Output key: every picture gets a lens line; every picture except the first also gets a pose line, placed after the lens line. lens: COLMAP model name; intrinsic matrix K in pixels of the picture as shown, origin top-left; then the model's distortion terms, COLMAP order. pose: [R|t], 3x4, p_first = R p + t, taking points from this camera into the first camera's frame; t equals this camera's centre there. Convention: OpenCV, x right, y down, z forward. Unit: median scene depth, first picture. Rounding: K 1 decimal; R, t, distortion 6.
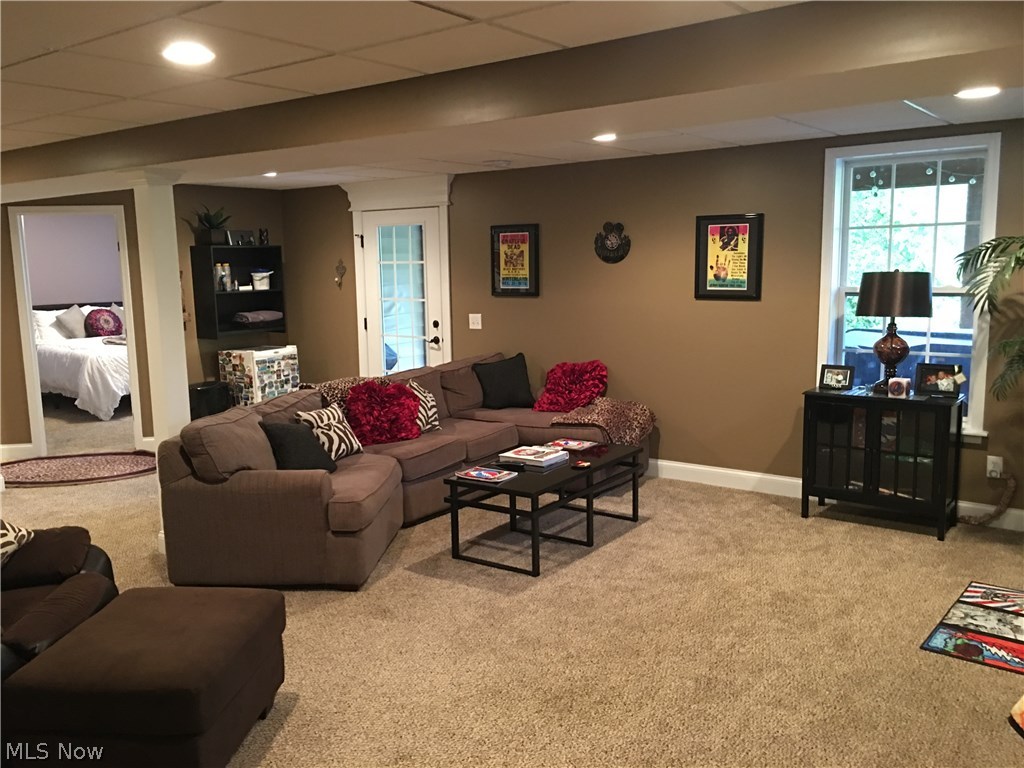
lens RADIAL K [[869.6, 0, 507.9], [0, 869.6, 387.5], [0, 0, 1]] dist [0.067113, -0.077939]
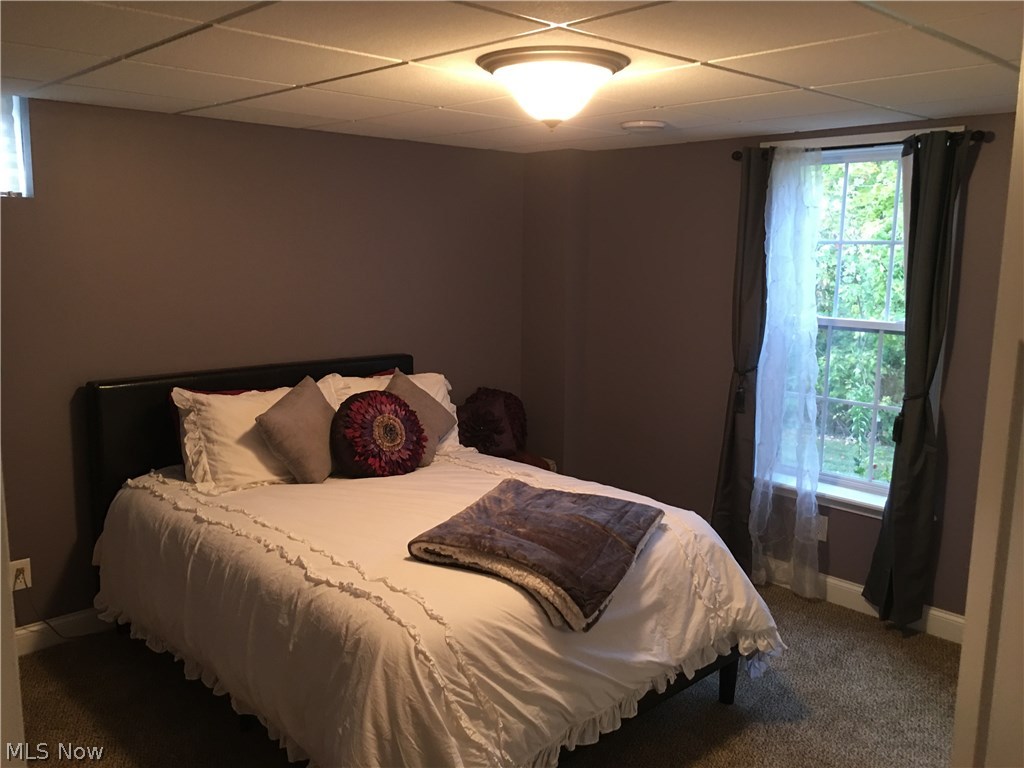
lens RADIAL K [[869.6, 0, 505.1], [0, 869.6, 384.6], [0, 0, 1]] dist [0.067113, -0.077939]
pose [[0.983266, 0.064043, -0.170550, -0.494667], [-0.062078, 0.997929, 0.016836, -0.143648], [0.171275, -0.005967, 0.985205, 0.932273]]
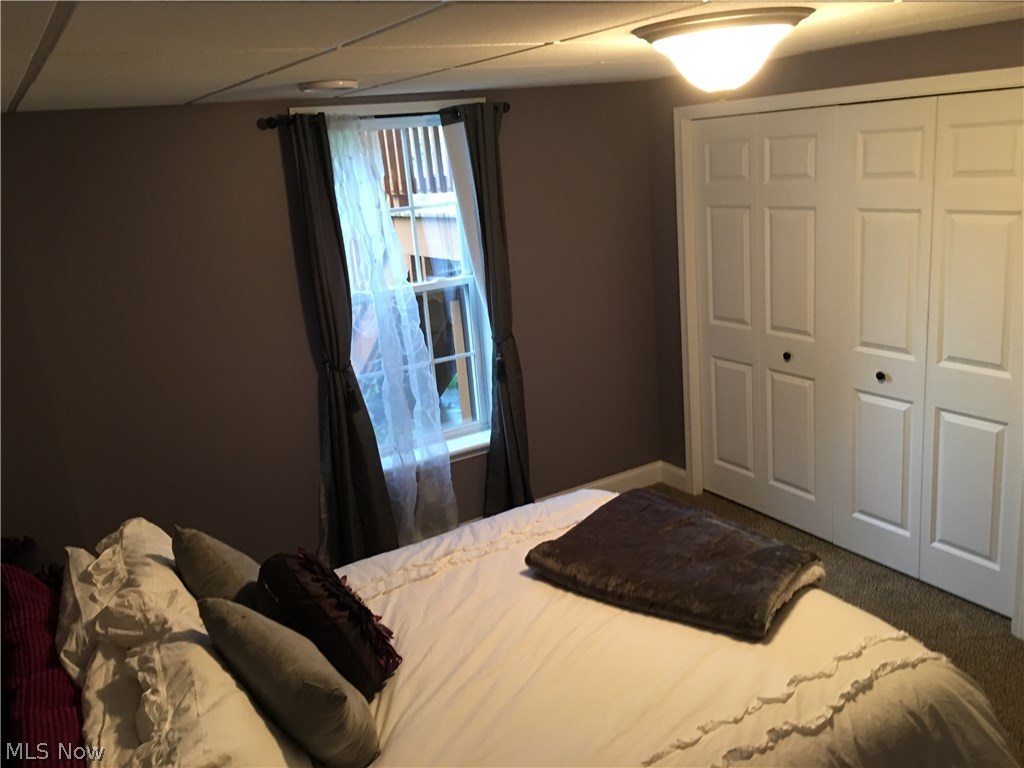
lens RADIAL K [[869.6, 0, 508.2], [0, 869.6, 381.2], [0, 0, 1]] dist [0.067113, -0.077939]
pose [[0.382511, -0.250178, 0.889436, -0.865903], [0.211885, 0.960741, 0.179112, -0.217038], [-0.899328, 0.119946, 0.420503, 1.228793]]
